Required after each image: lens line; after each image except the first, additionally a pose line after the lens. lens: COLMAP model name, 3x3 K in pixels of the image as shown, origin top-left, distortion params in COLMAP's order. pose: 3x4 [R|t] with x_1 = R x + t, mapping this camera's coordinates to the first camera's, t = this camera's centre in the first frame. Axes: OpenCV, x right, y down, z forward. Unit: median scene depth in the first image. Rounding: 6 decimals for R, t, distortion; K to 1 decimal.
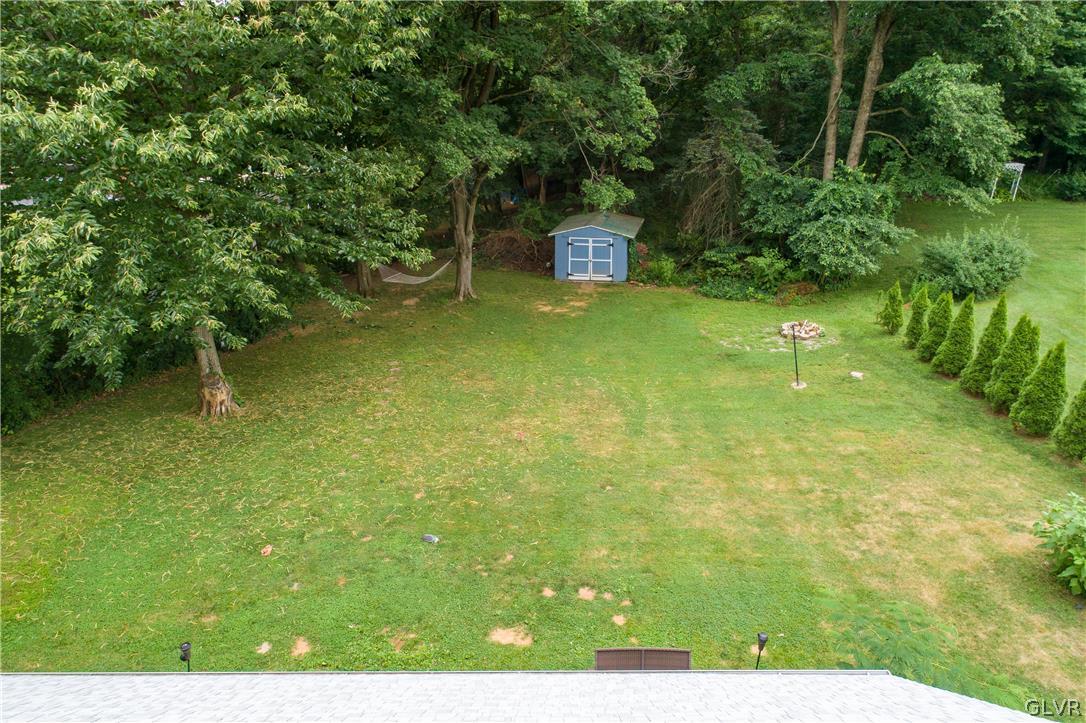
lens RADIAL K [[767.3, 0, 521.9], [0, 767.3, 366.5], [0, 0, 1]] dist [0.004148, 0.000760]
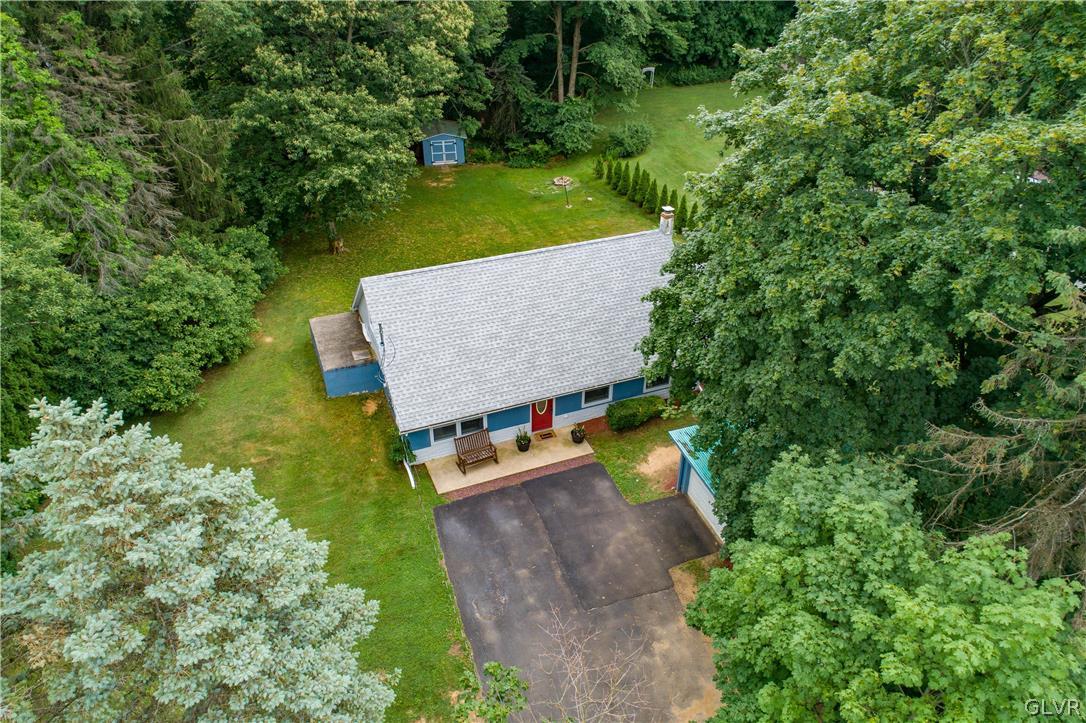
lens RADIAL K [[767.3, 0, 521.9], [0, 767.3, 366.5], [0, 0, 1]] dist [0.004148, 0.000760]
pose [[0.930321, -0.196634, 0.309575, -0.432256], [0.132842, 0.967470, 0.215301, -0.019602], [-0.341841, -0.159175, 0.926179, -0.878543]]
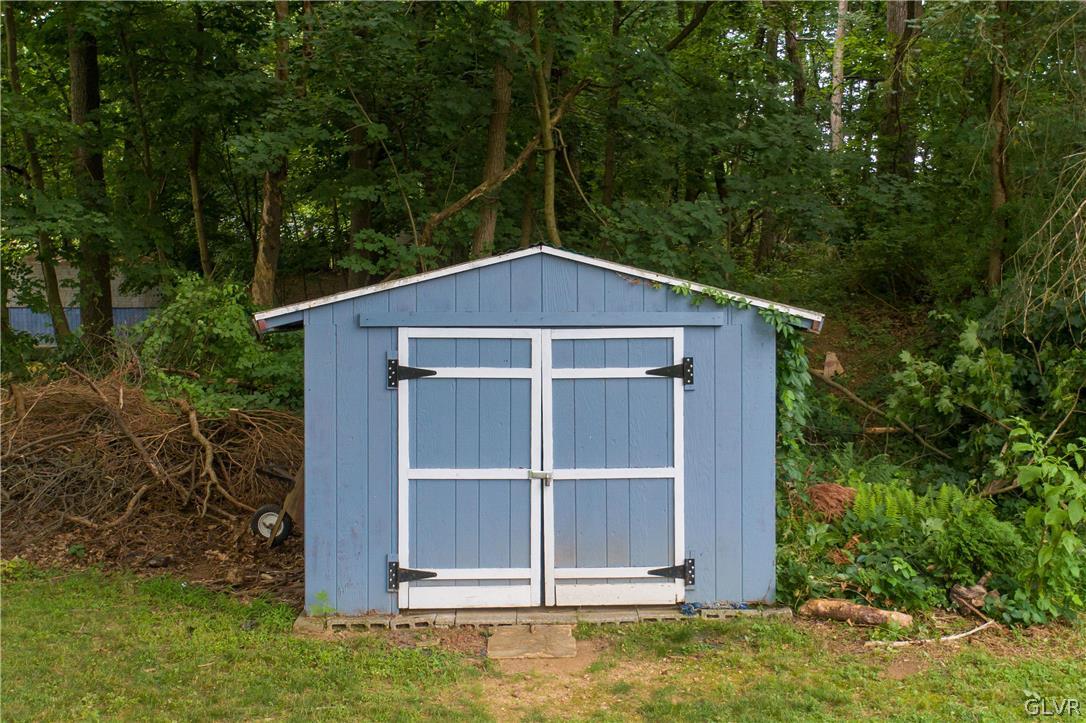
lens RADIAL K [[767.3, 0, 521.9], [0, 767.3, 366.5], [0, 0, 1]] dist [0.004148, 0.000760]
pose [[0.950740, 0.028267, 0.308698, 0.040283], [0.085821, 0.932909, -0.349738, -0.114914], [-0.297873, 0.359002, 0.884528, 0.937826]]
